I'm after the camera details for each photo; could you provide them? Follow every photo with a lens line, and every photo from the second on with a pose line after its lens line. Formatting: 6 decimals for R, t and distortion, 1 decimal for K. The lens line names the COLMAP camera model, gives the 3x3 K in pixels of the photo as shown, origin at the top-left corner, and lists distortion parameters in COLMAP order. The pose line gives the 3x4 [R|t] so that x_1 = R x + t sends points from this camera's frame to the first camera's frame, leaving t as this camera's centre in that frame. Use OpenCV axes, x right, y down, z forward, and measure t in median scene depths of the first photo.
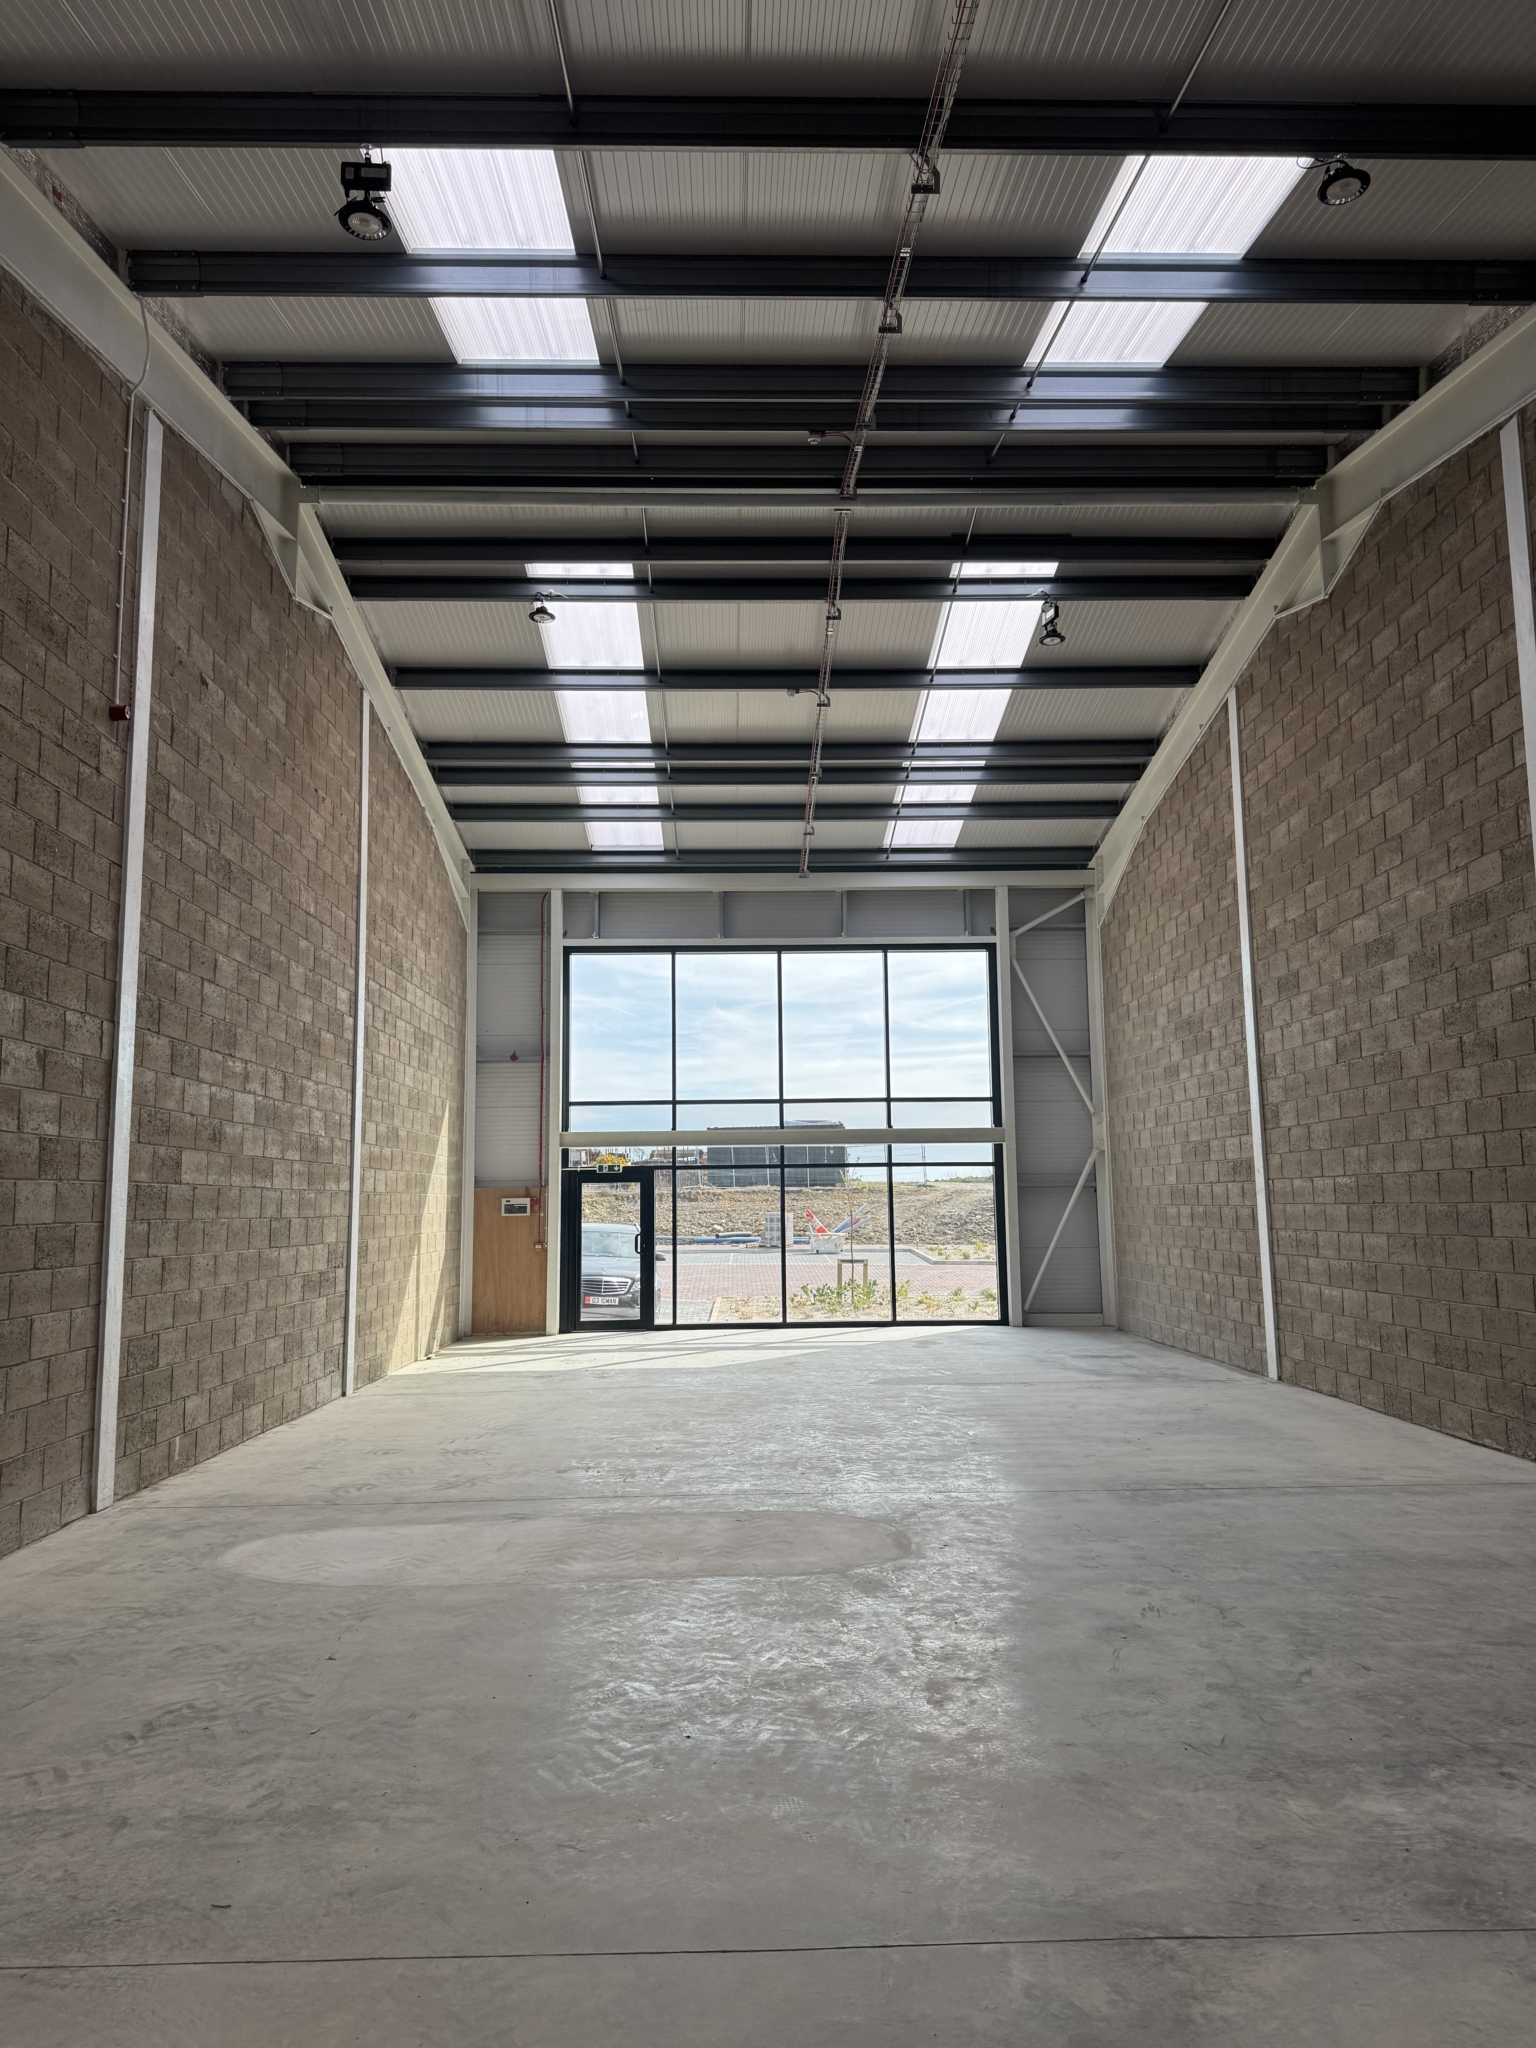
lens RADIAL K [[1448.6, 0, 770.0], [0, 1448.6, 1020.9], [0, 0, 1]] dist [0.053573, -0.026721]
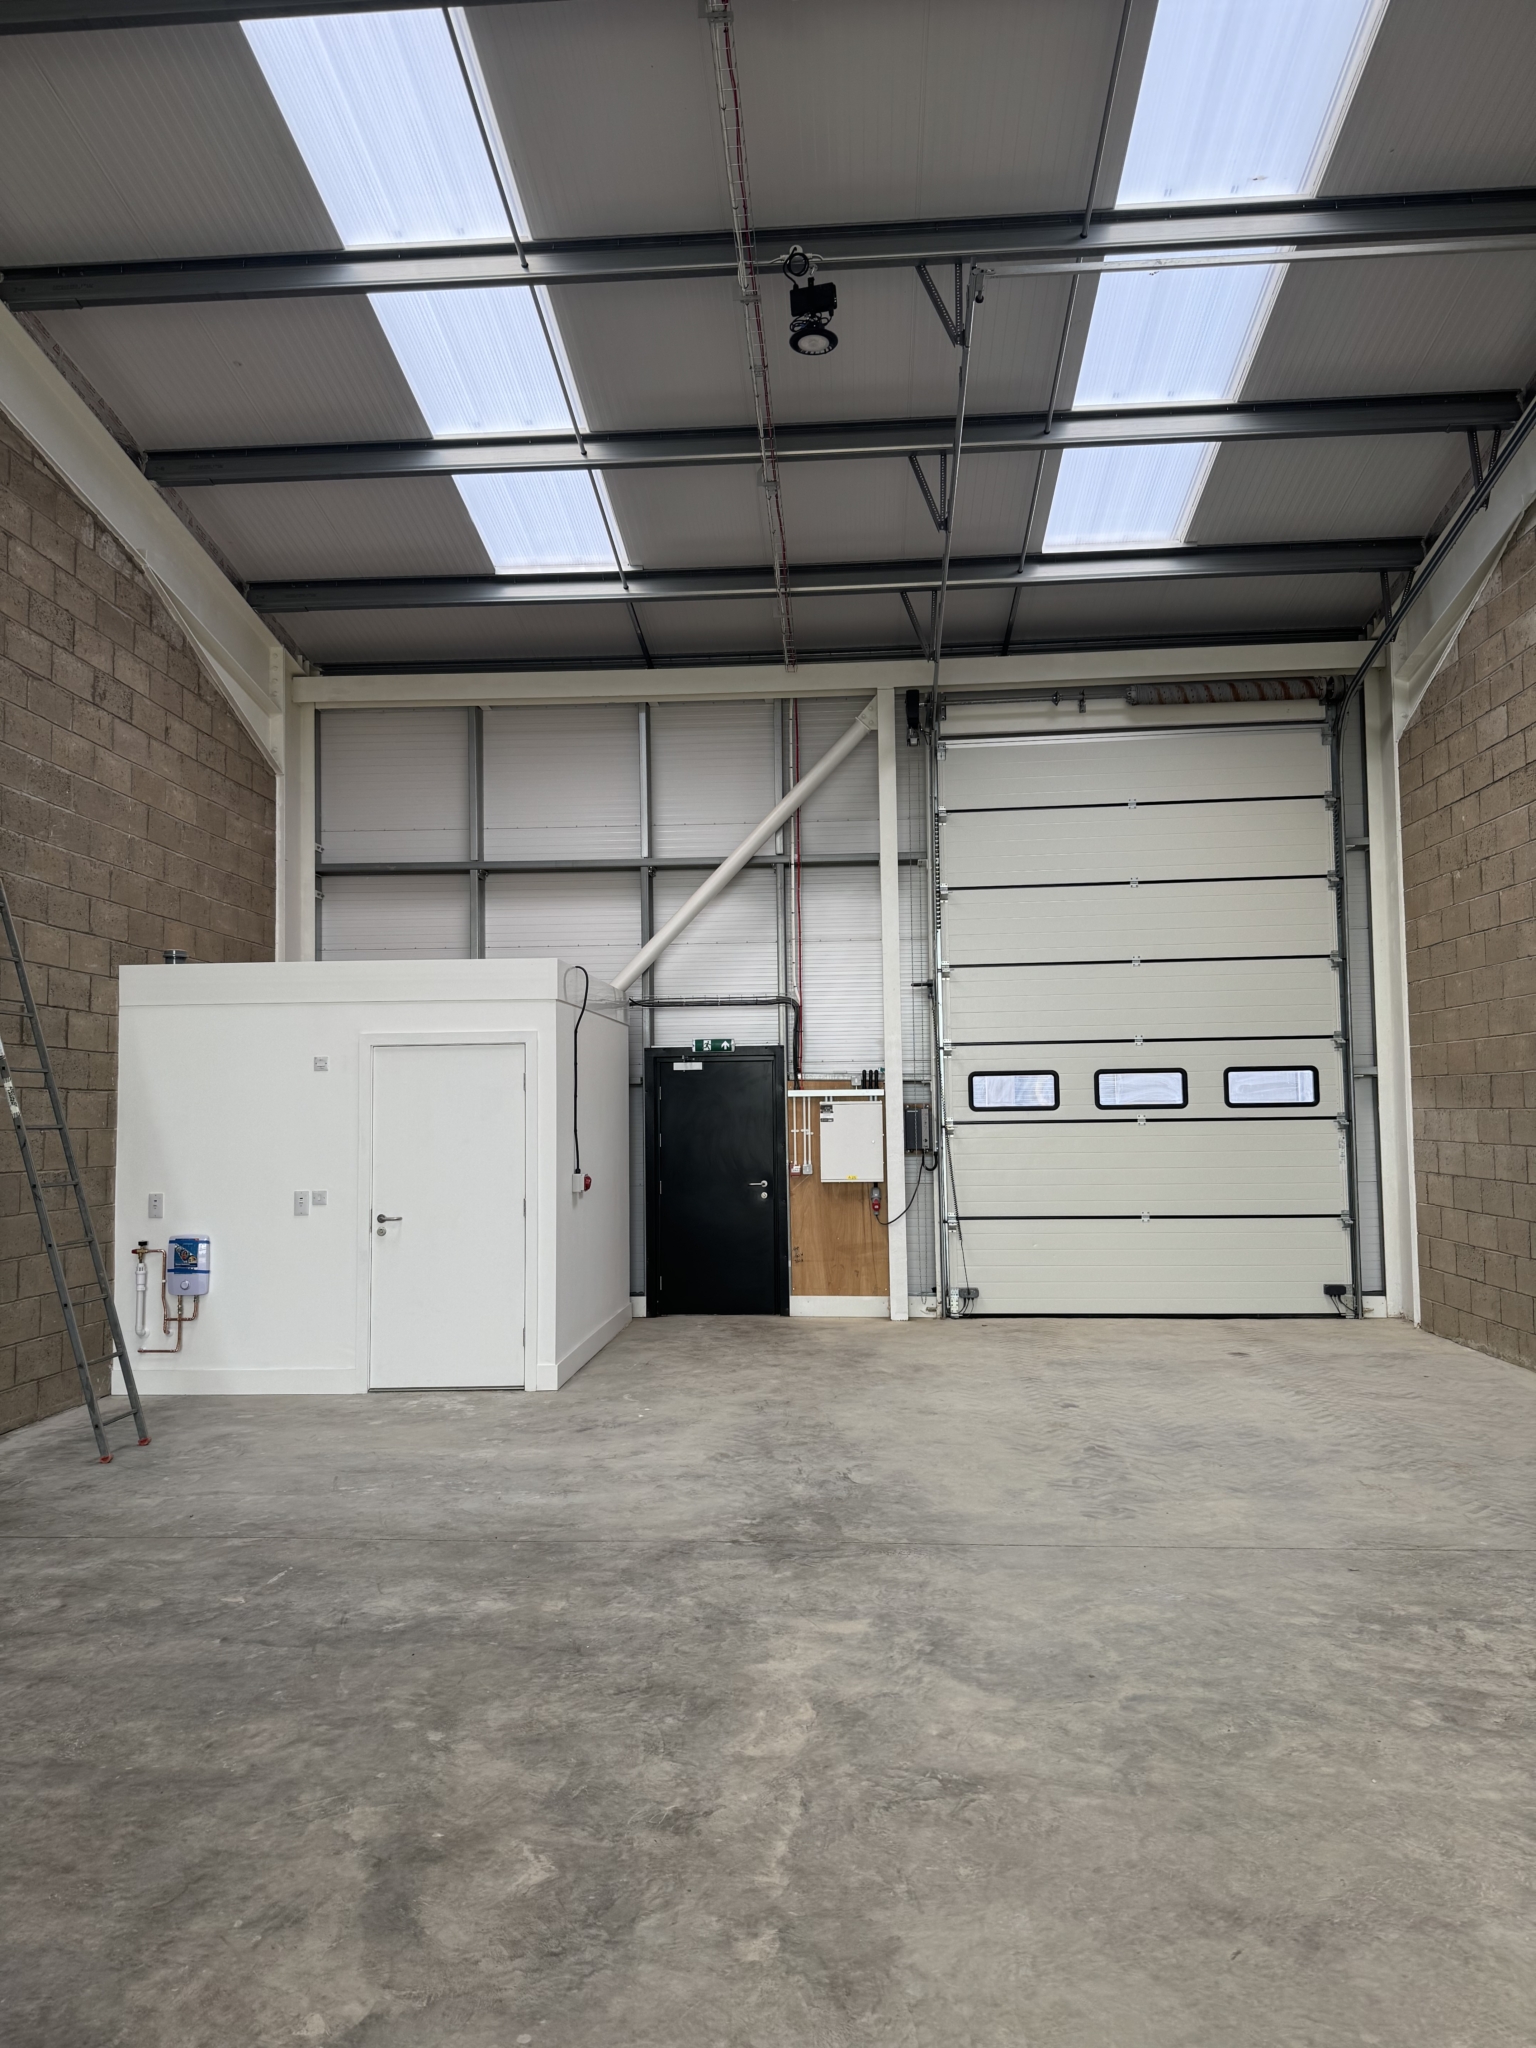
lens RADIAL K [[1448.6, 0, 765.6], [0, 1448.6, 1023.9], [0, 0, 1]] dist [0.053573, -0.026721]
pose [[-0.995413, 0.030975, 0.090522, 0.014925], [0.012869, 0.980891, -0.194132, 0.074294], [-0.094805, -0.192077, -0.976790, 0.570961]]
